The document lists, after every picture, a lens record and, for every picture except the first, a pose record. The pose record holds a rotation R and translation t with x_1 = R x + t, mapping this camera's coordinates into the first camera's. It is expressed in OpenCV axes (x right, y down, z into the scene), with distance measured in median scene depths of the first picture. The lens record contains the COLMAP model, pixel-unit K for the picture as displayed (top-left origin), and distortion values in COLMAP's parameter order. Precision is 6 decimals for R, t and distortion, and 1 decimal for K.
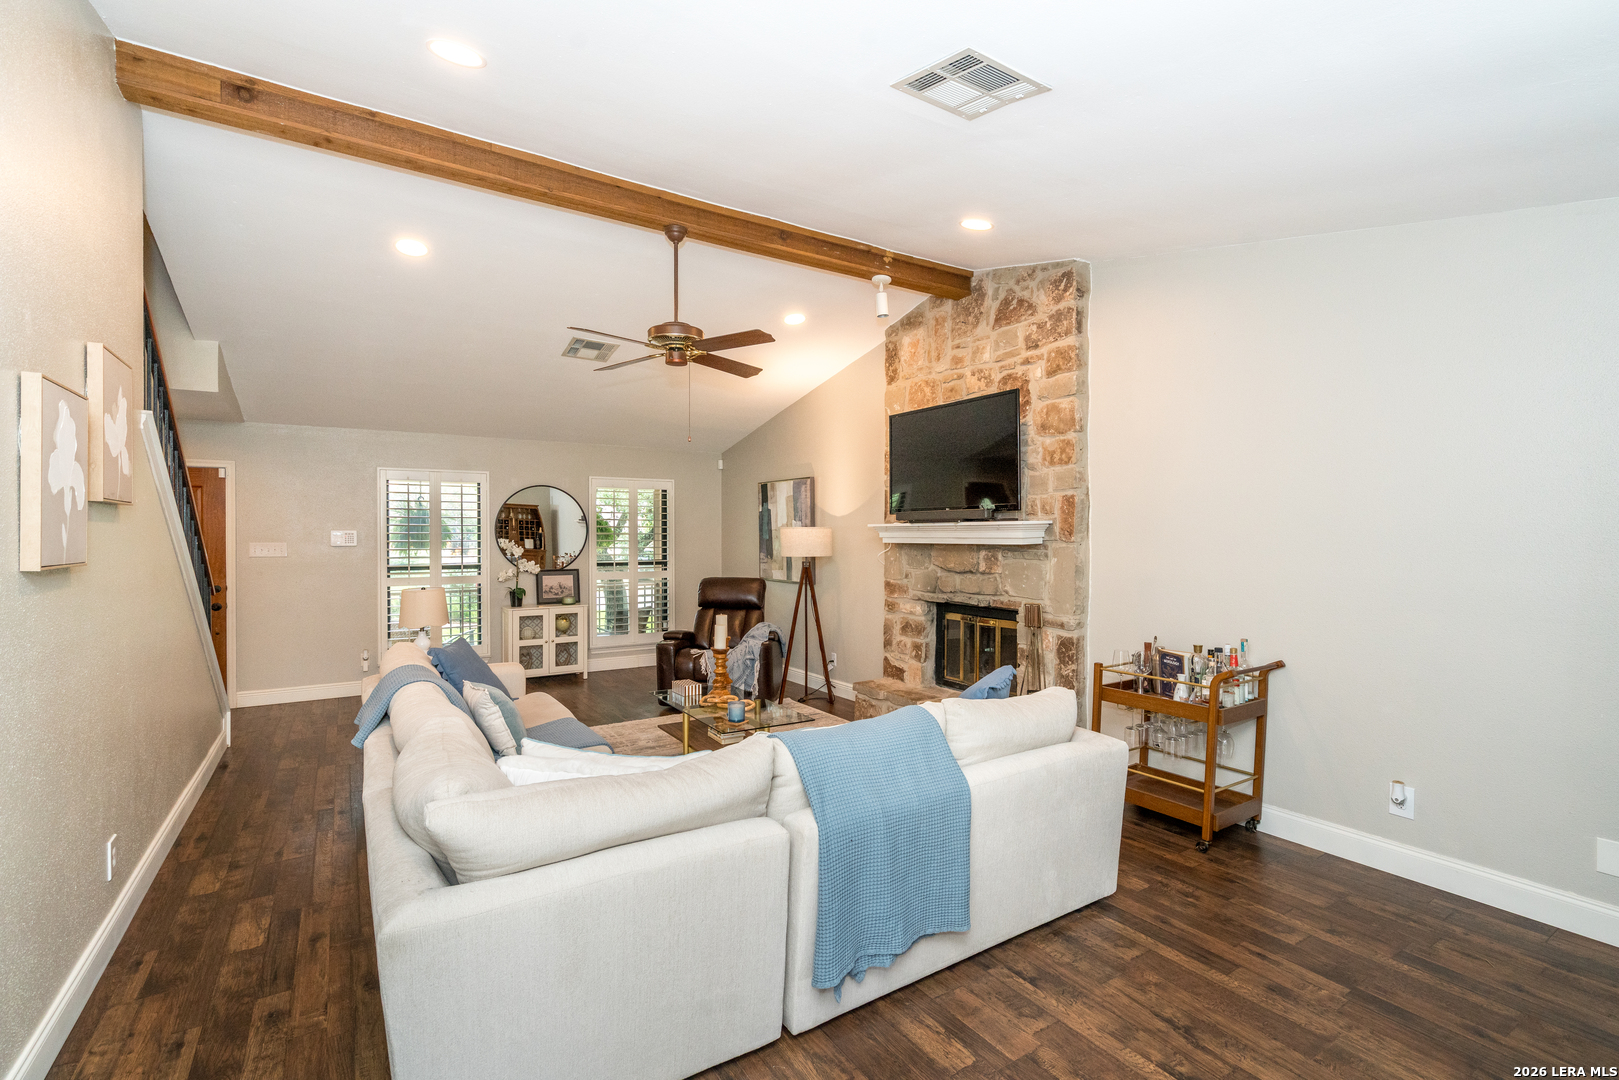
lens RADIAL K [[745.8, 0, 848.6], [0, 745.8, 543.9], [0, 0, 1]] dist [-0.016810, 0.000052]
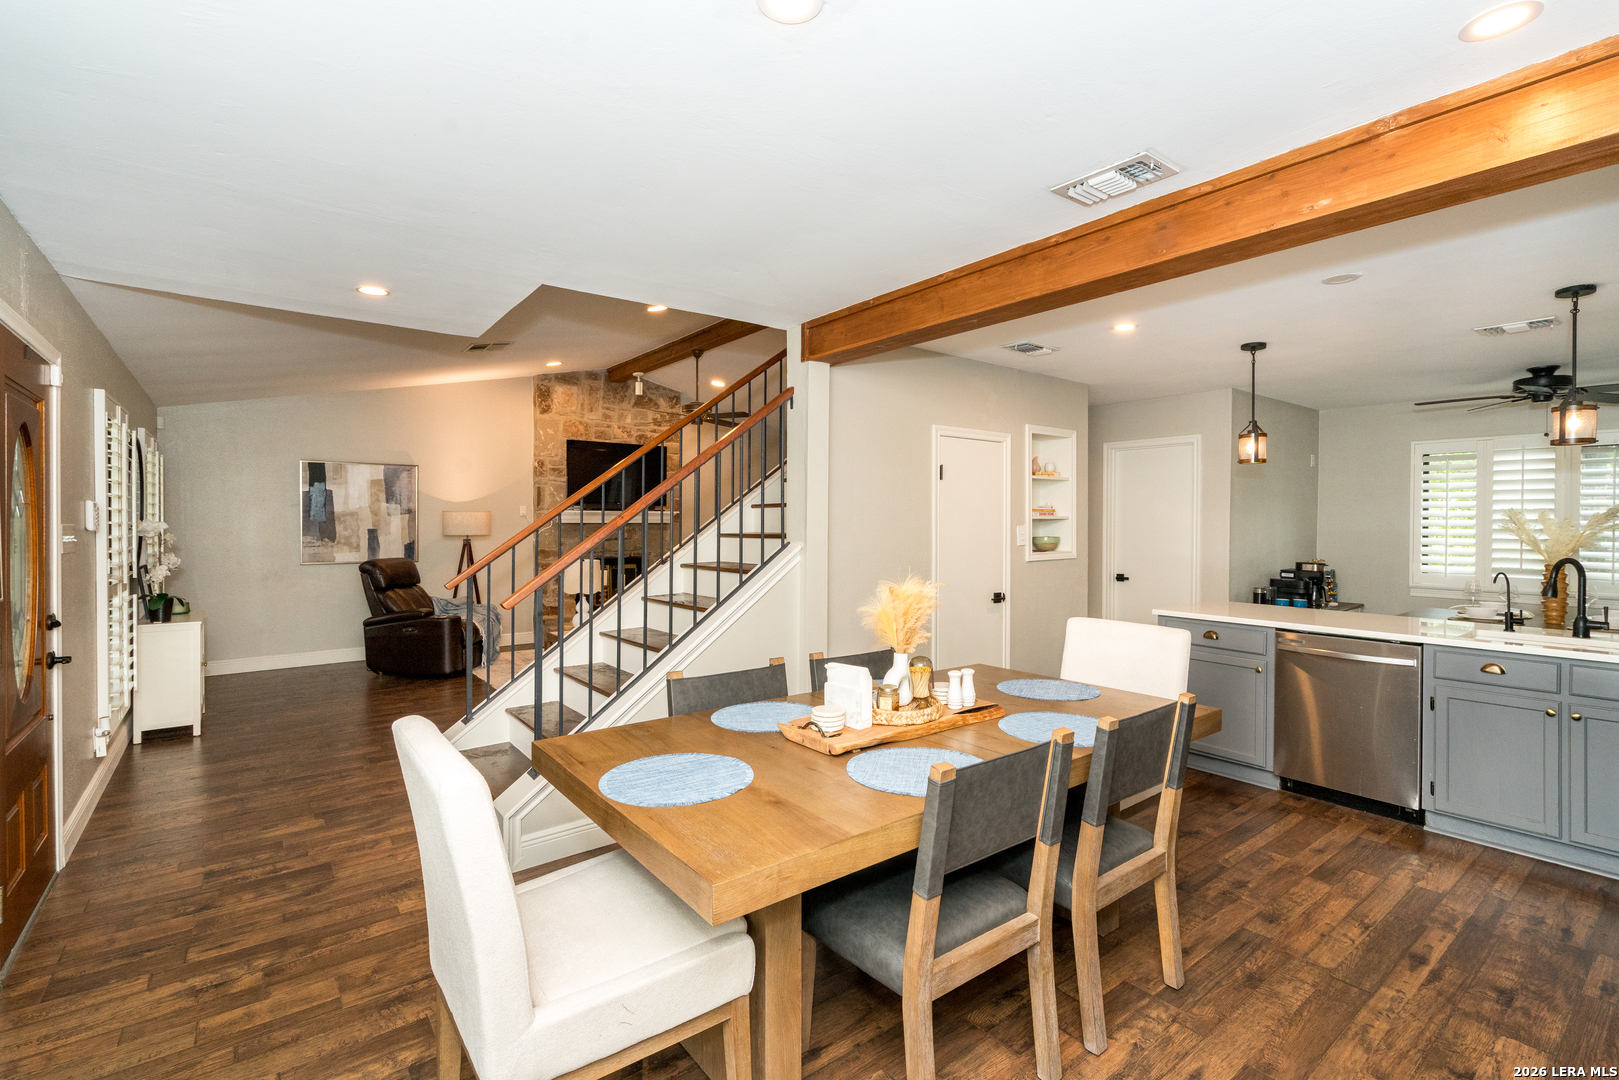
lens RADIAL K [[732.2, 0, 809.5], [0, 732.2, 540.0], [0, 0, 1]] dist [-0.003716, -0.000896]
pose [[-0.071659, -0.019288, 0.997243, -1.498748], [0.013320, 0.999705, 0.020293, 0.009428], [-0.997340, 0.014738, -0.071381, 0.627589]]
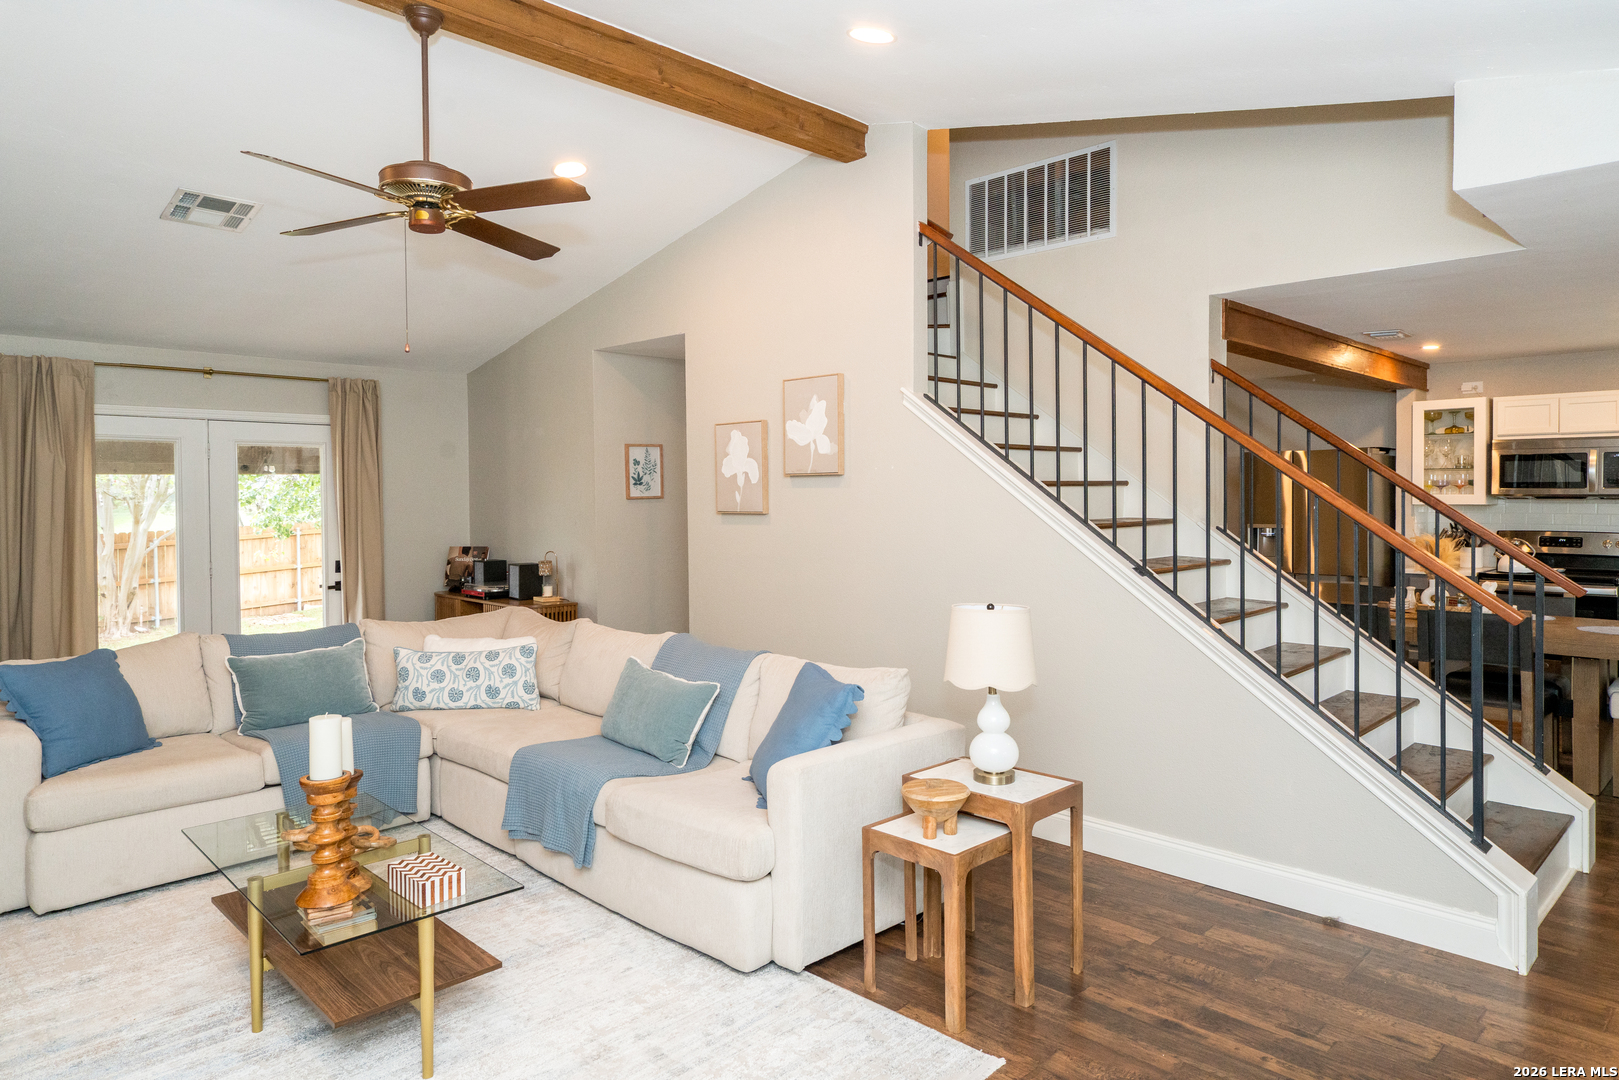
lens RADIAL K [[998.4, 0, 809.7], [0, 998.4, 517.5], [0, 0, 1]] dist [0.016908, 0.001947]
pose [[-0.981488, 0.013369, -0.191055, -0.283813], [0.006429, 0.999298, 0.036896, -0.018777], [0.191414, 0.034985, -0.980886, 1.384965]]
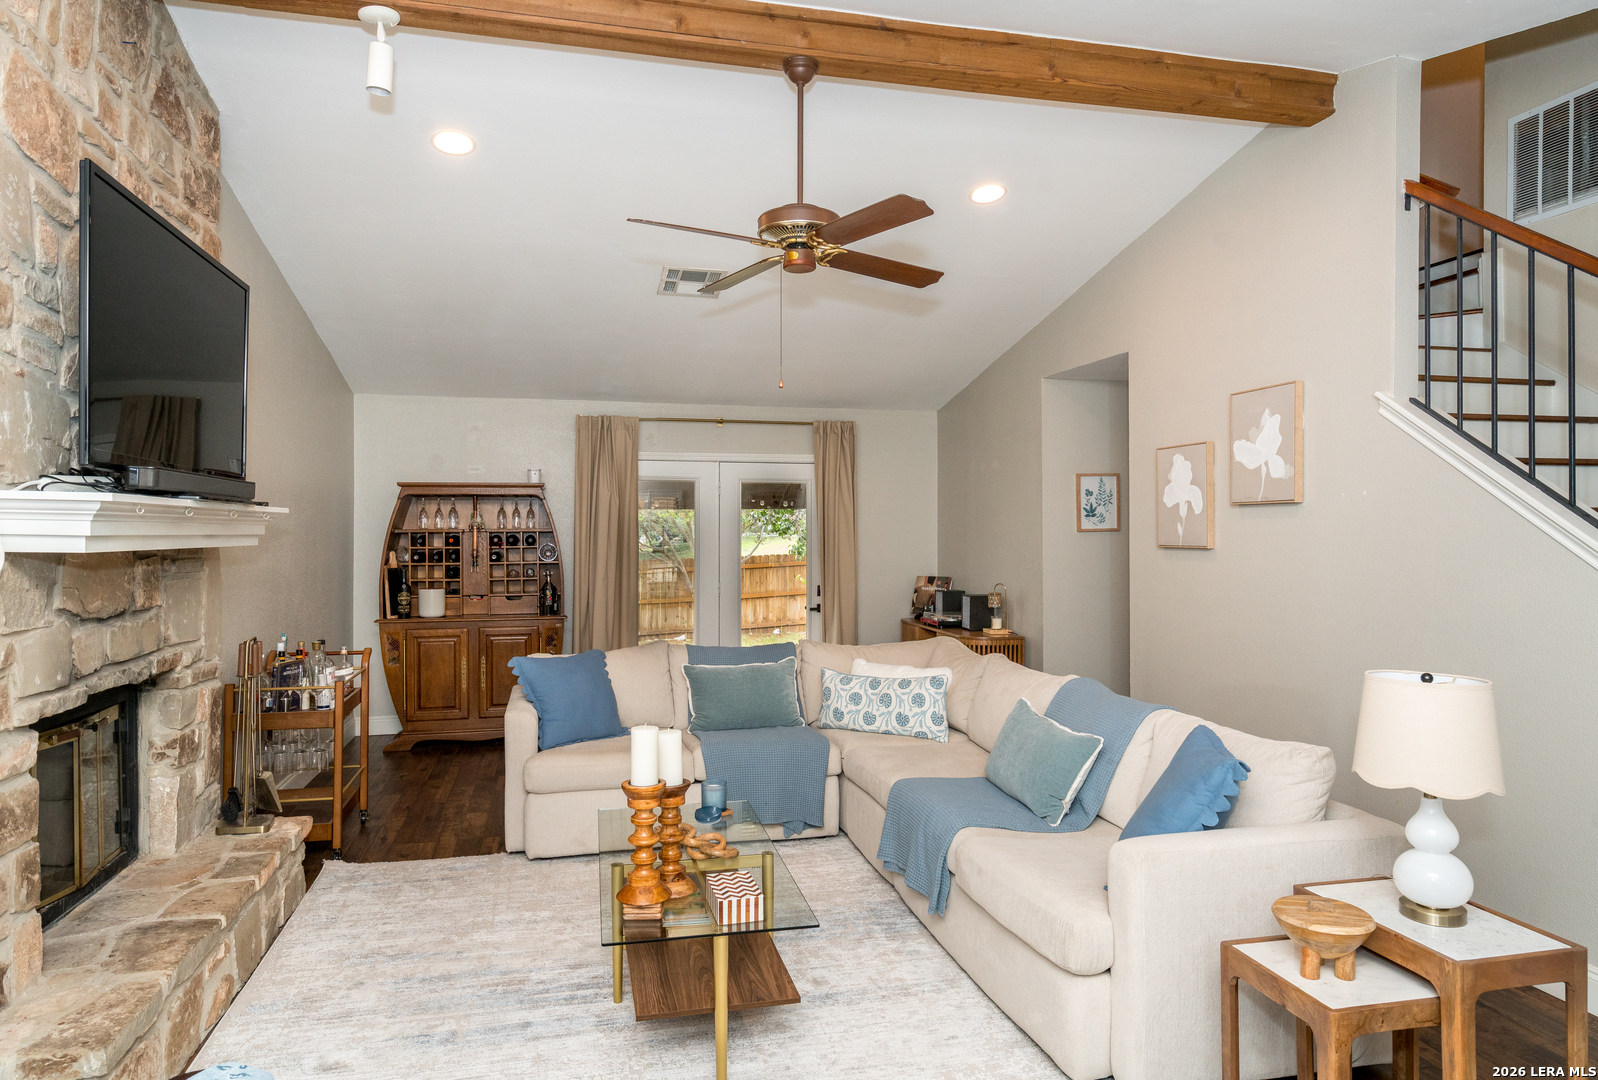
lens RADIAL K [[974.8, 0, 797.1], [0, 974.8, 537.4], [0, 0, 1]] dist [0.009986, 0.004373]
pose [[-0.938752, 0.000325, 0.344595, -0.386023], [0.007264, 0.999796, 0.018845, -0.014402], [-0.344518, 0.020194, -0.938562, 1.320585]]
